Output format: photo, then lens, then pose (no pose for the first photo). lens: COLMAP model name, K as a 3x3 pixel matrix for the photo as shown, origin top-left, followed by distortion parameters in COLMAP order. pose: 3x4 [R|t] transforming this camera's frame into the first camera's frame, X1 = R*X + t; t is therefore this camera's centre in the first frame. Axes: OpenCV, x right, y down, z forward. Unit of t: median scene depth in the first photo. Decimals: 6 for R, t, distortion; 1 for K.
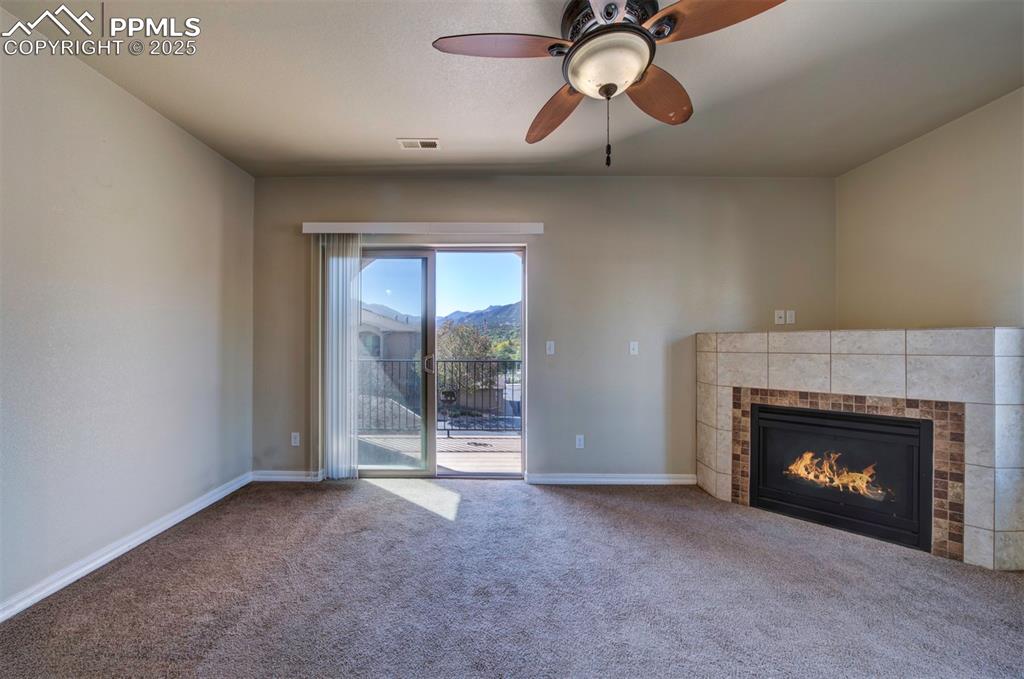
lens RADIAL K [[384.7, 0, 507.7], [0, 384.7, 341.0], [0, 0, 1]] dist [-0.004030, -0.000262]
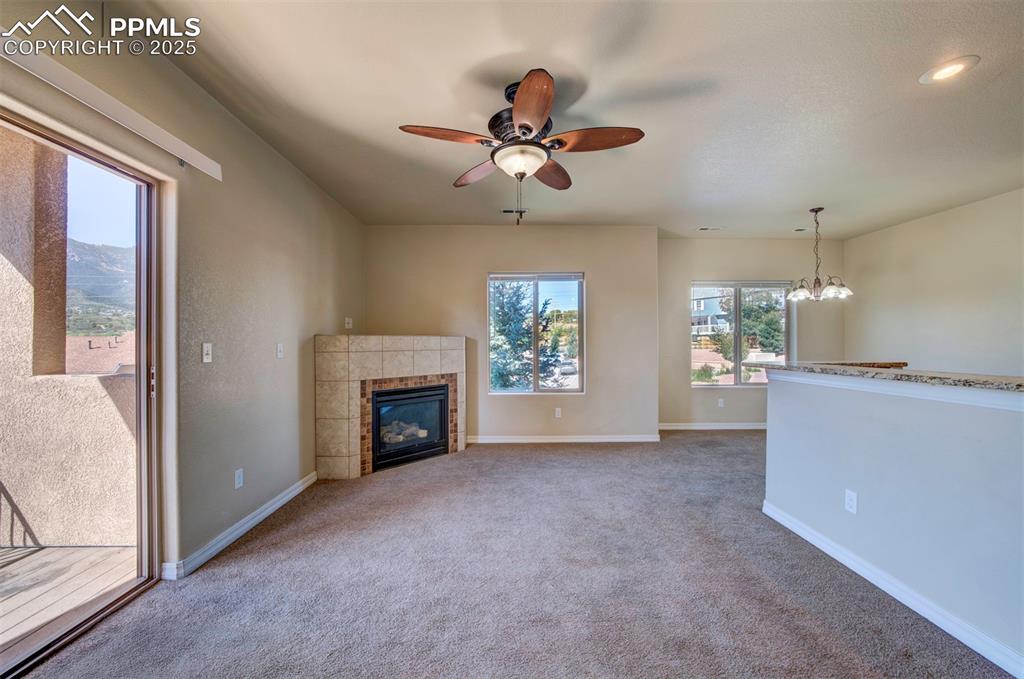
lens RADIAL K [[384.7, 0, 507.9], [0, 384.7, 340.9], [0, 0, 1]] dist [-0.004030, -0.000262]
pose [[-0.008160, 0.004190, 0.999958, -0.645382], [-0.000083, 0.999991, -0.004191, 0.000853], [-0.999967, -0.000117, -0.008159, 0.569303]]
